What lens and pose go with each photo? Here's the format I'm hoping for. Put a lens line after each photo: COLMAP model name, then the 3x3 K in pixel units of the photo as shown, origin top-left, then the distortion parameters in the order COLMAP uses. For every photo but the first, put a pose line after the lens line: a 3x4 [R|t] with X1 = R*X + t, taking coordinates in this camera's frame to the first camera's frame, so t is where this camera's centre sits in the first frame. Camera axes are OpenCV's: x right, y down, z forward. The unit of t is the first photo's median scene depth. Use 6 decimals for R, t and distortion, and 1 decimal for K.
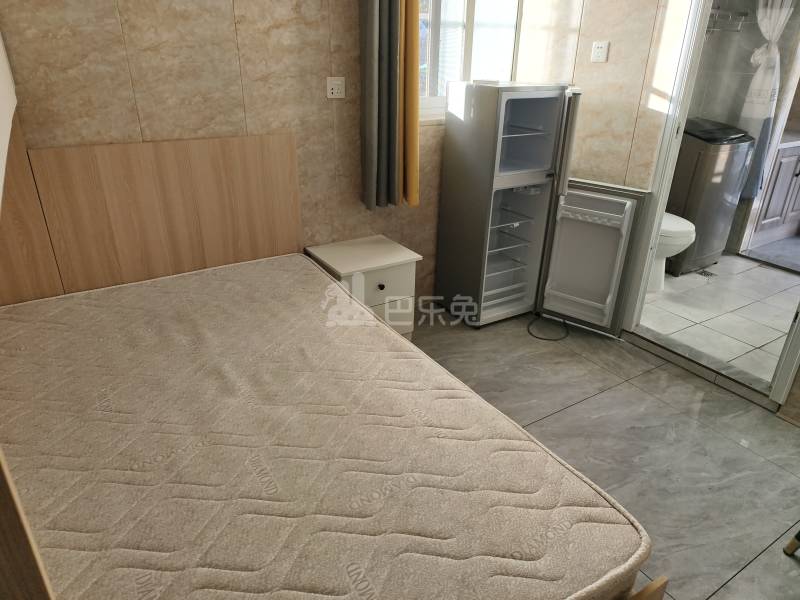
lens RADIAL K [[539.6, 0, 400.0], [0, 539.6, 300.0], [0, 0, 1]] dist [0.006094, -0.003693]
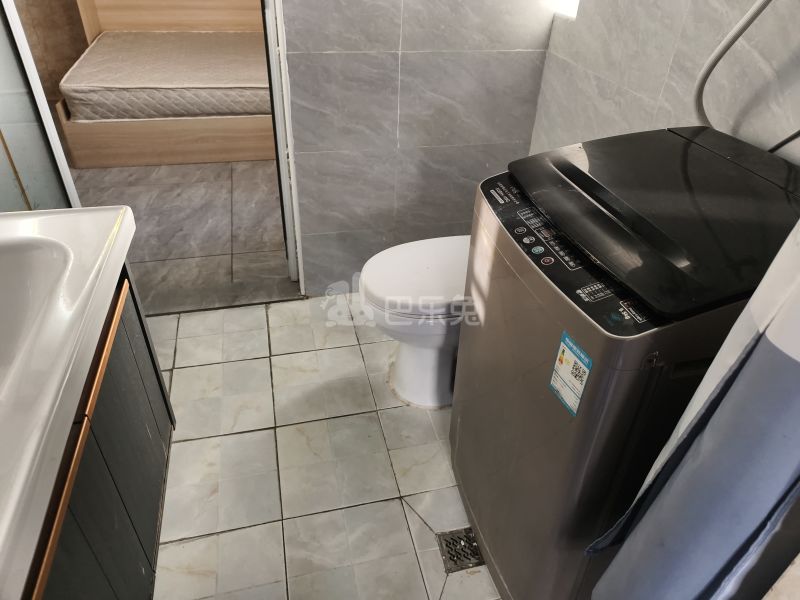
lens RADIAL K [[542.5, 0, 399.0], [0, 542.5, 291.4], [0, 0, 1]] dist [0.040494, -0.043830]
pose [[-0.309801, 0.527160, -0.791281, 1.288297], [-0.442822, 0.656459, 0.610713, -0.612956], [0.841387, 0.539596, 0.030066, 1.421491]]
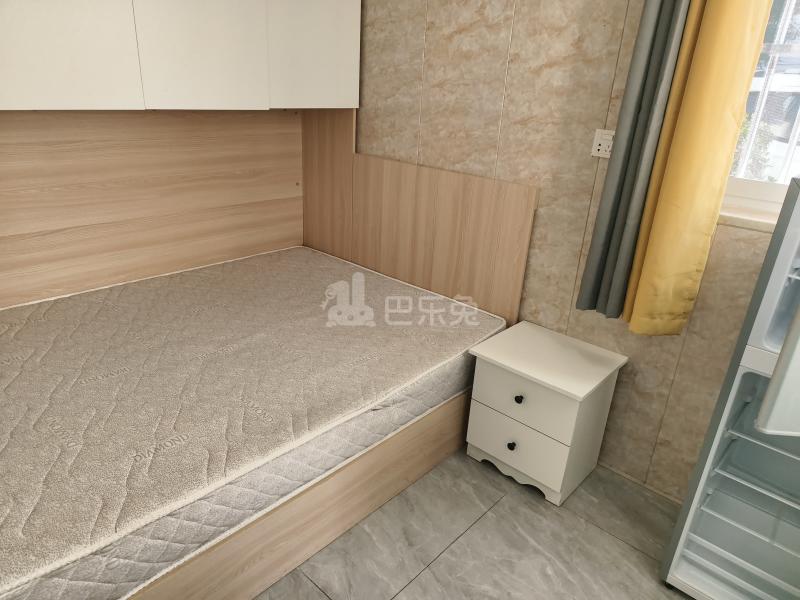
lens RADIAL K [[540.5, 0, 405.0], [0, 540.5, 305.4], [0, 0, 1]] dist [0.007311, -0.001100]
pose [[0.271663, 0.371005, -0.888006, 0.617201], [-0.451669, 0.863927, 0.222768, -0.265169], [0.849820, 0.340566, 0.402268, 0.591186]]
